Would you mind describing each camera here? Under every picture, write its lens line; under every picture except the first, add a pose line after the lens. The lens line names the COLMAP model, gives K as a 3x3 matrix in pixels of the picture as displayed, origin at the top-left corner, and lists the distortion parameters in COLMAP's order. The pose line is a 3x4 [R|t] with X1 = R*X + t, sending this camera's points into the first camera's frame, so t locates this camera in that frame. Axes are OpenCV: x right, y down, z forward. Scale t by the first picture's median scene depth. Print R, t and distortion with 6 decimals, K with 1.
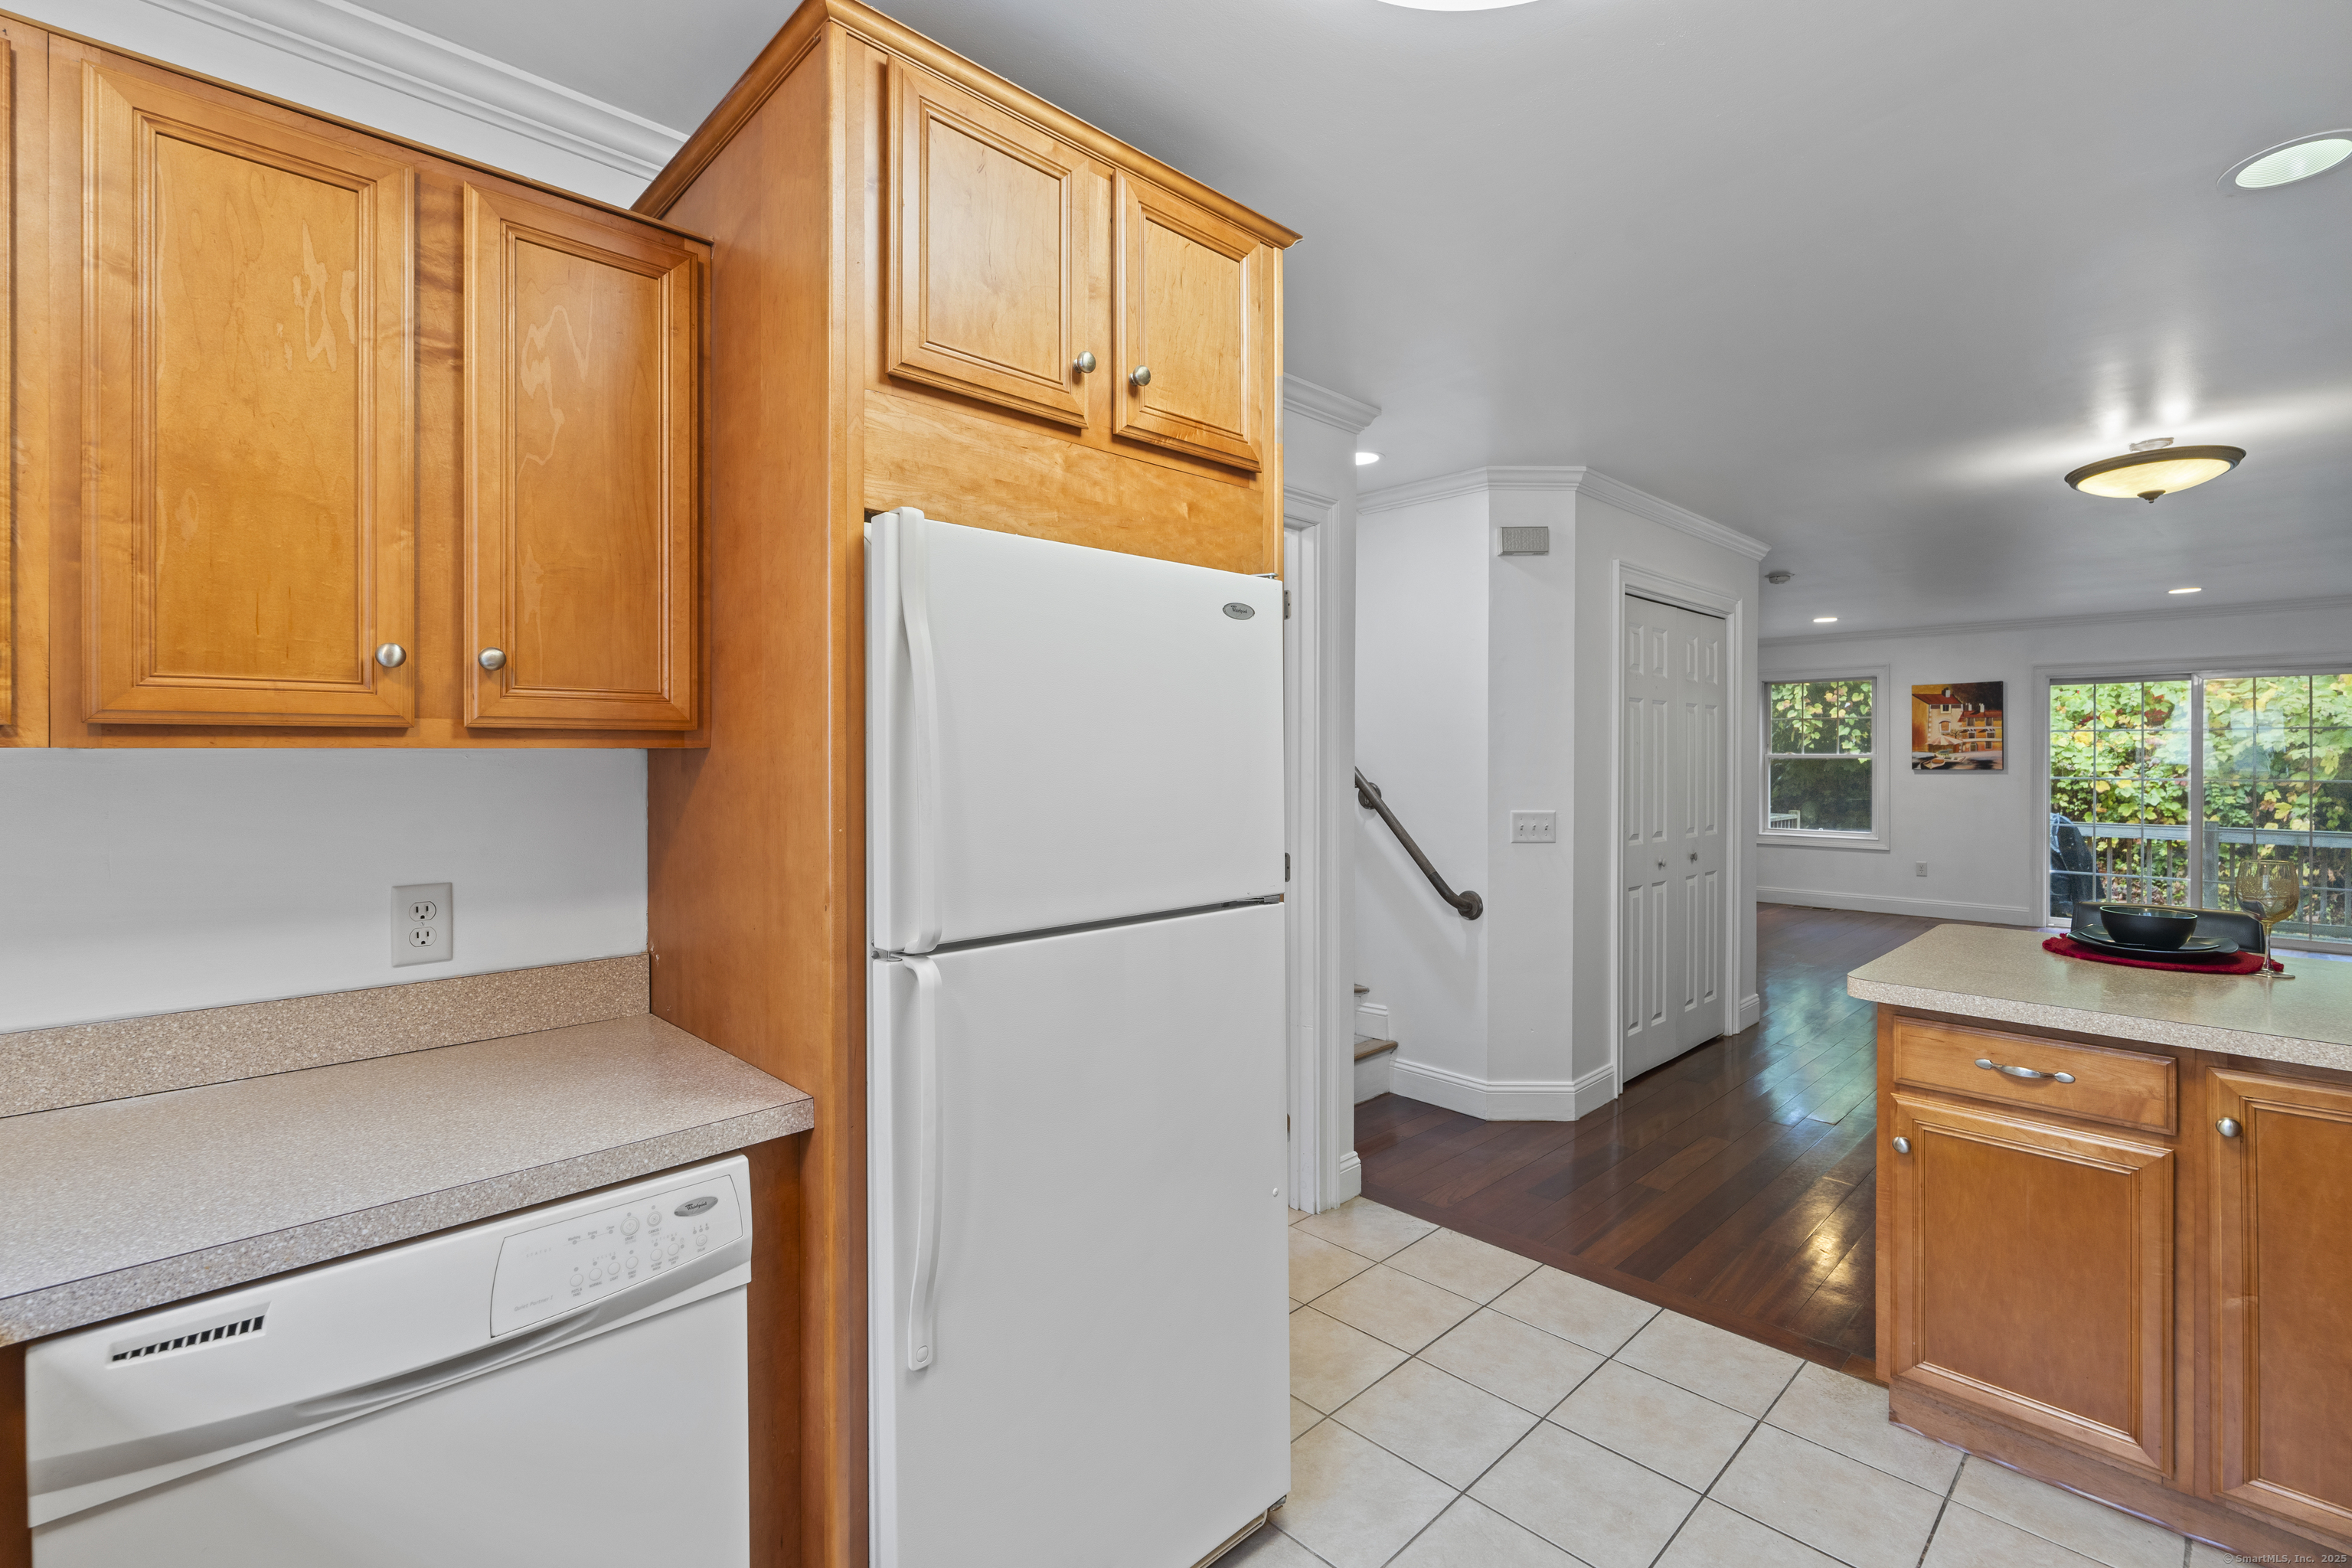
lens RADIAL K [[1041.1, 0, 1169.4], [0, 1041.1, 748.6], [0, 0, 1]] dist [-0.002756, 0.000009]
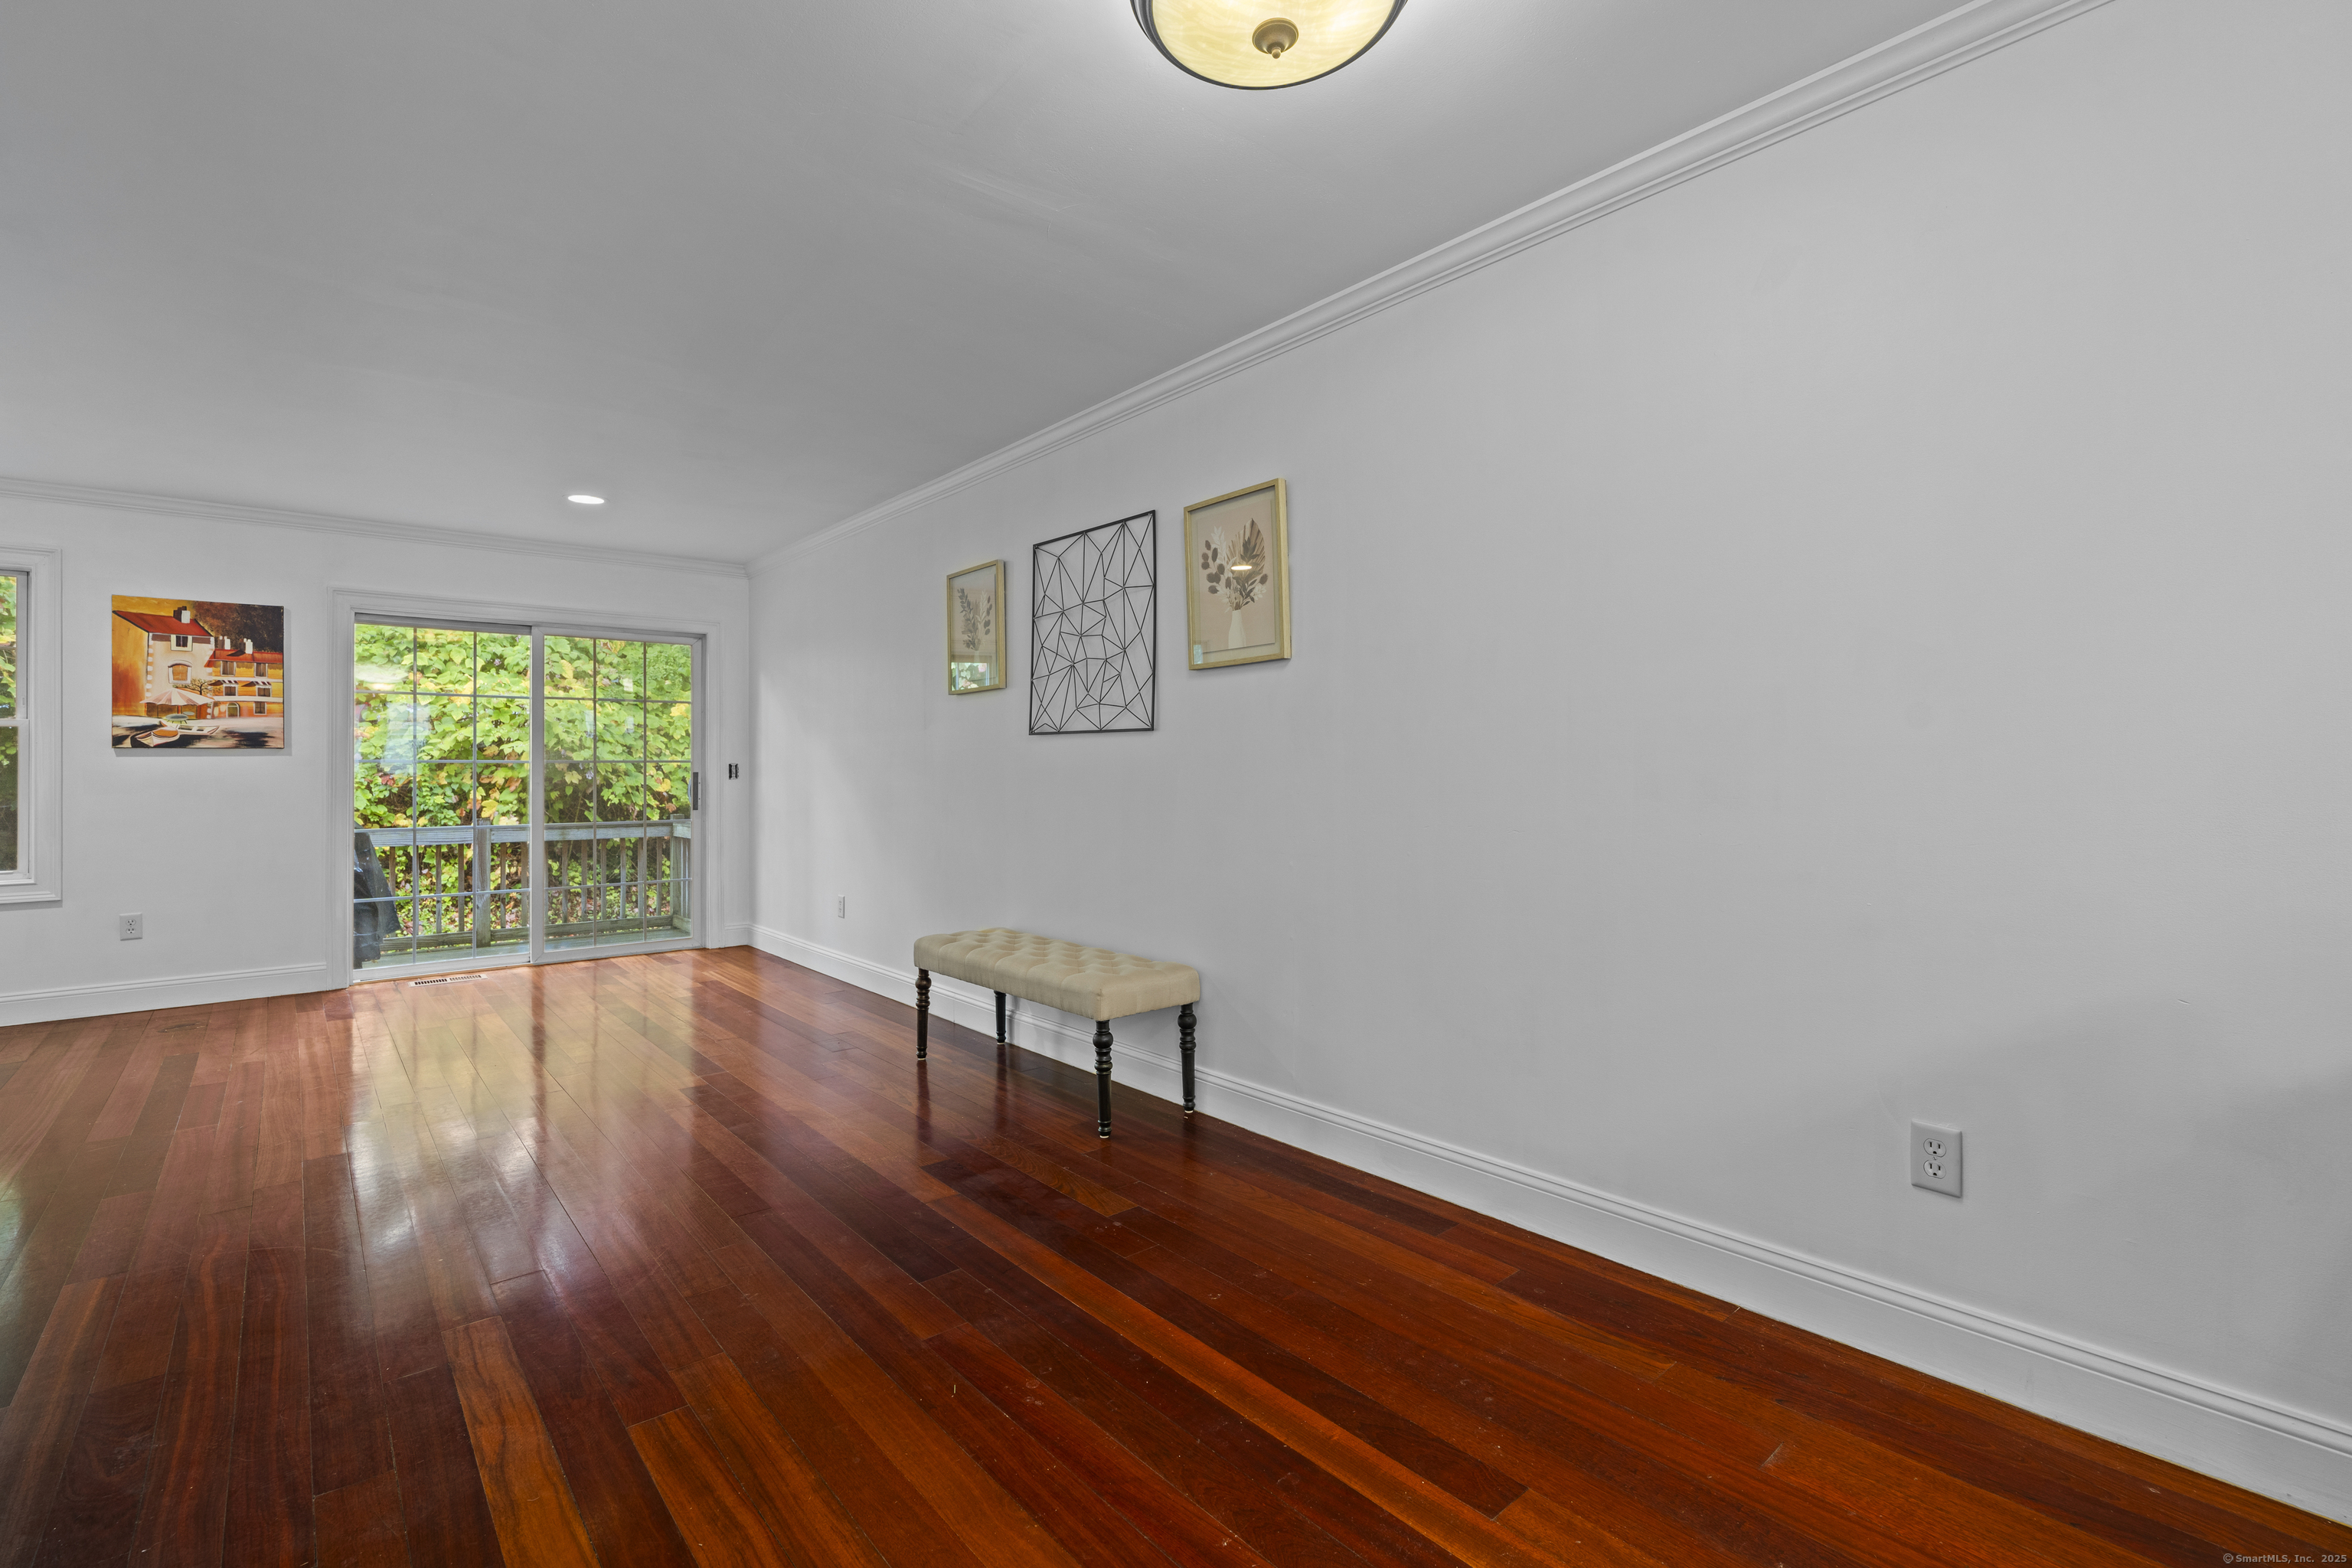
lens RADIAL K [[1041.1, 0, 1184.2], [0, 1041.1, 771.2], [0, 0, 1]] dist [-0.002756, 0.000009]
pose [[0.047764, -0.001104, 0.998858, 0.186392], [-0.000127, 0.999999, 0.001112, 0.030359], [-0.998859, -0.000180, 0.047763, 0.392041]]
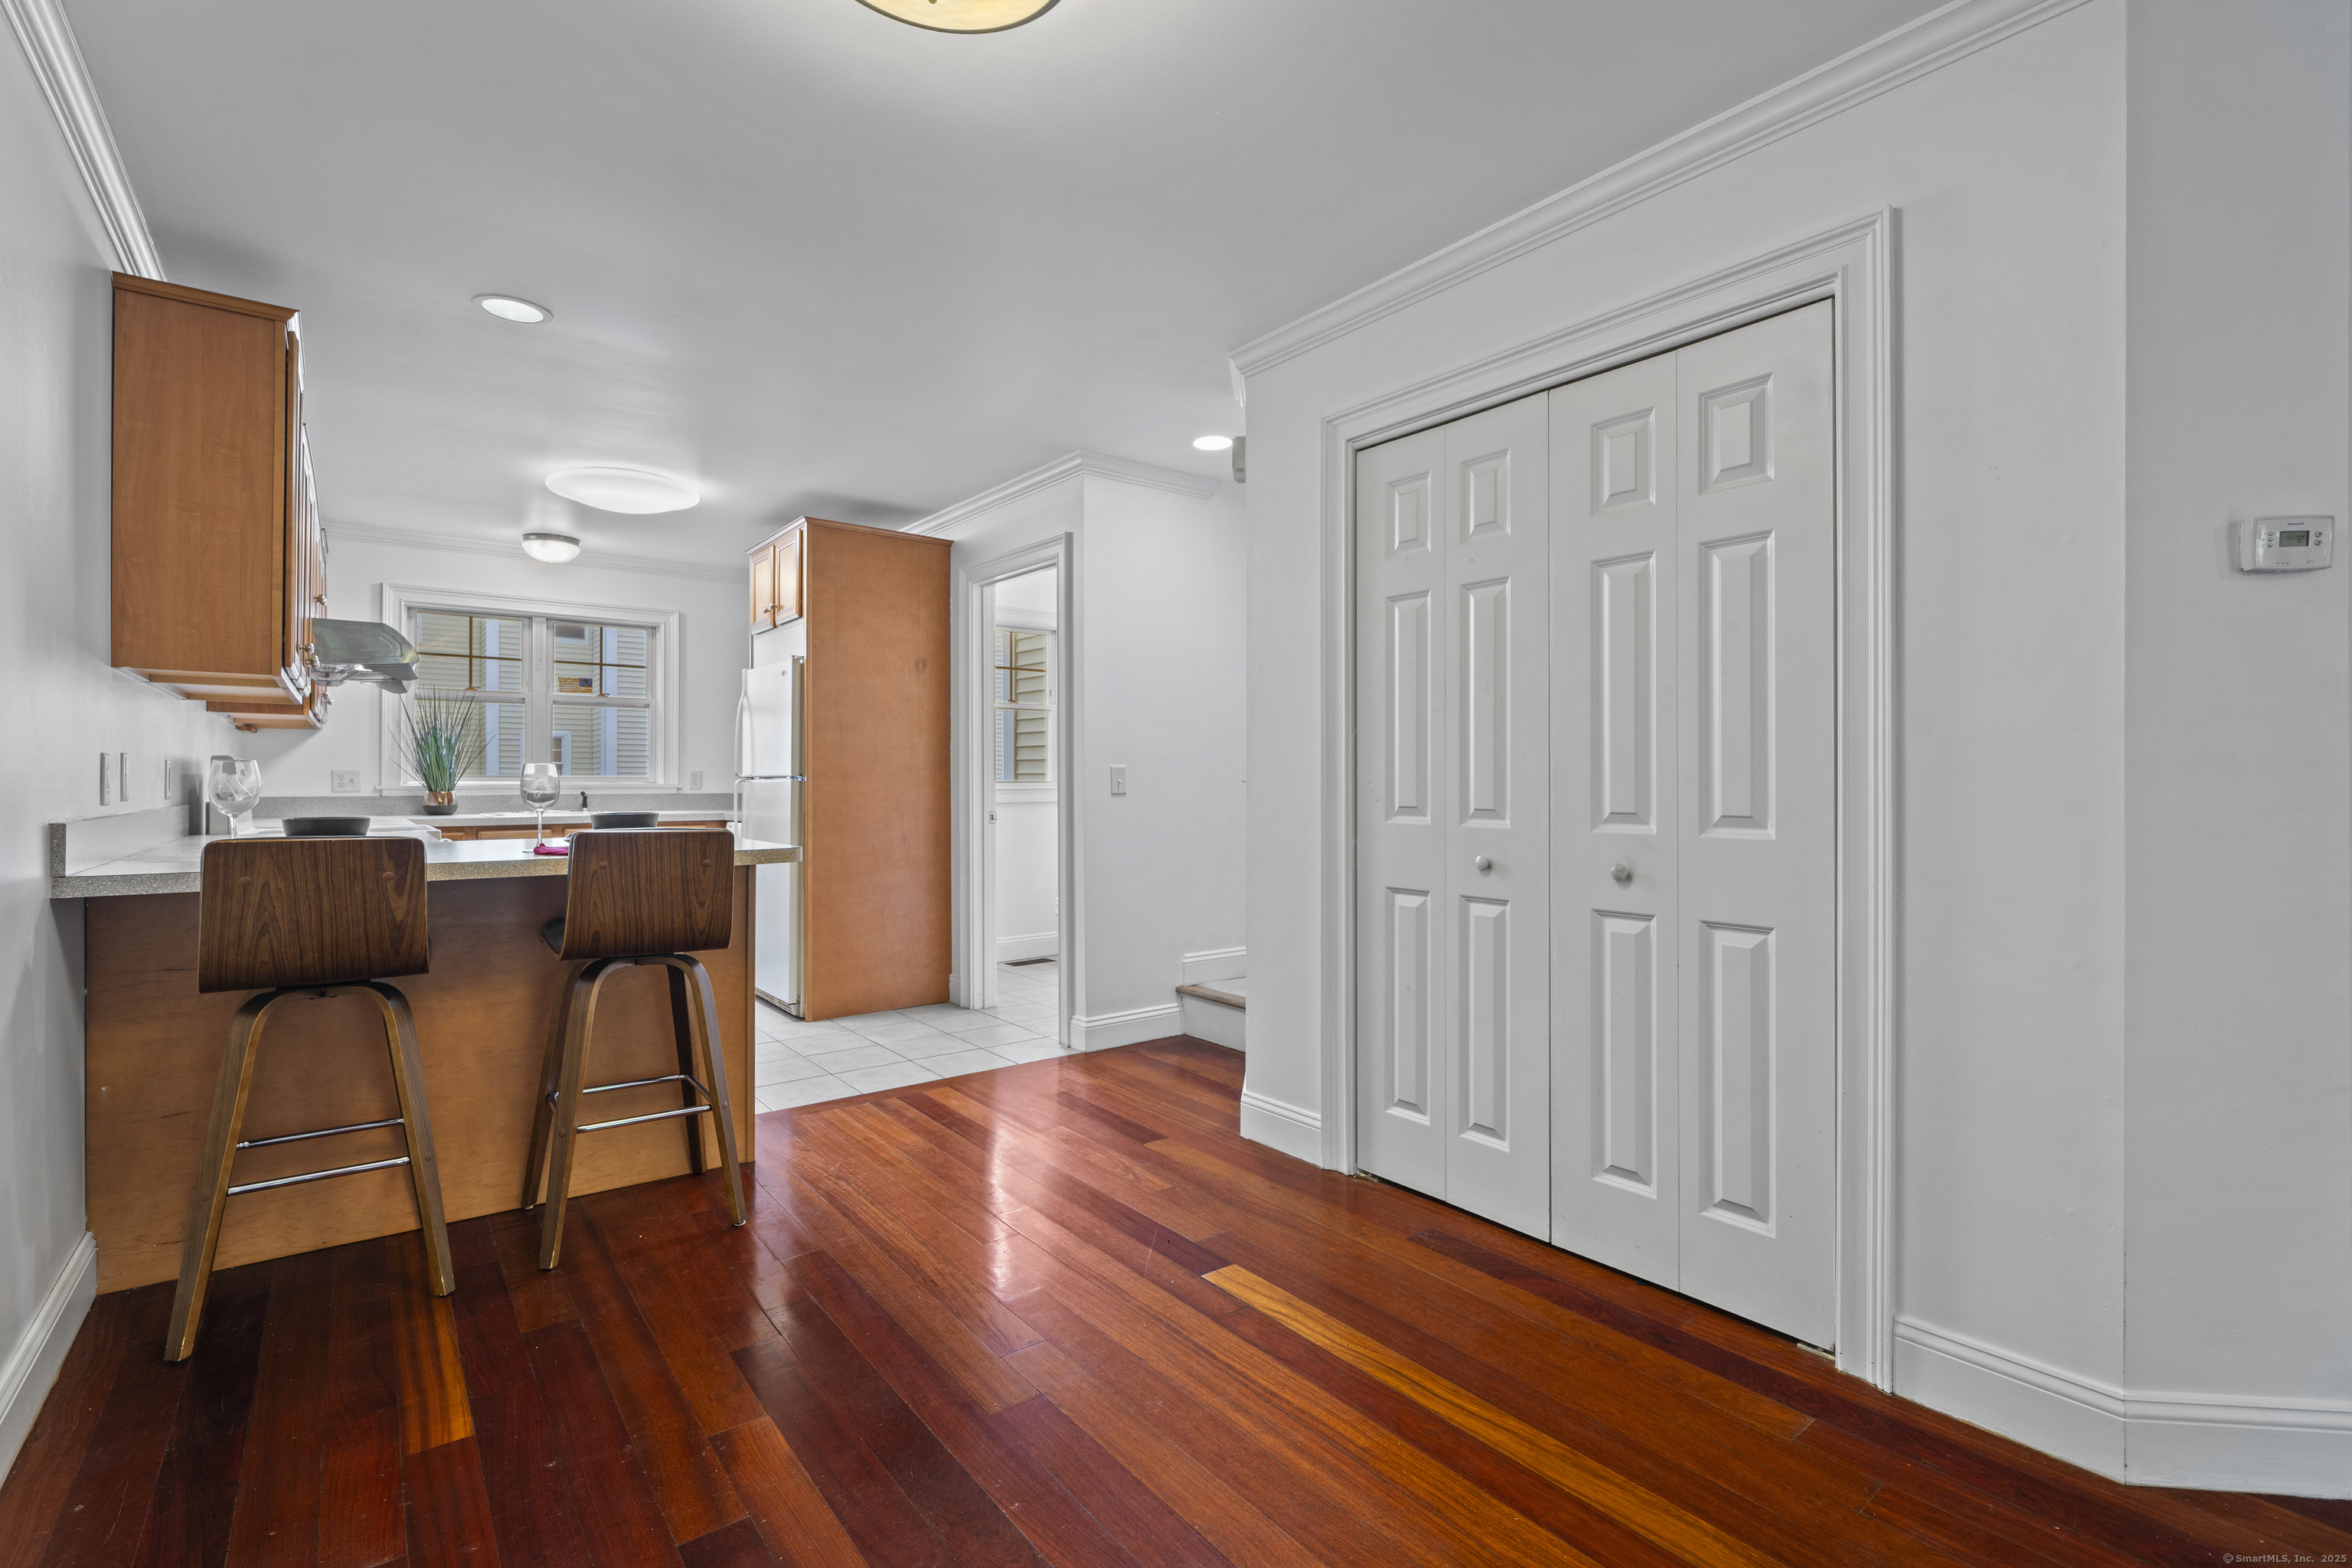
lens RADIAL K [[1041.1, 0, 1176.0], [0, 1041.1, 784.3], [0, 0, 1]] dist [-0.002756, 0.000009]
pose [[-0.092548, 0.003232, -0.995703, 0.518086], [0.007192, 0.999971, 0.002577, 0.031125], [0.995682, -0.006922, -0.092569, 0.434649]]
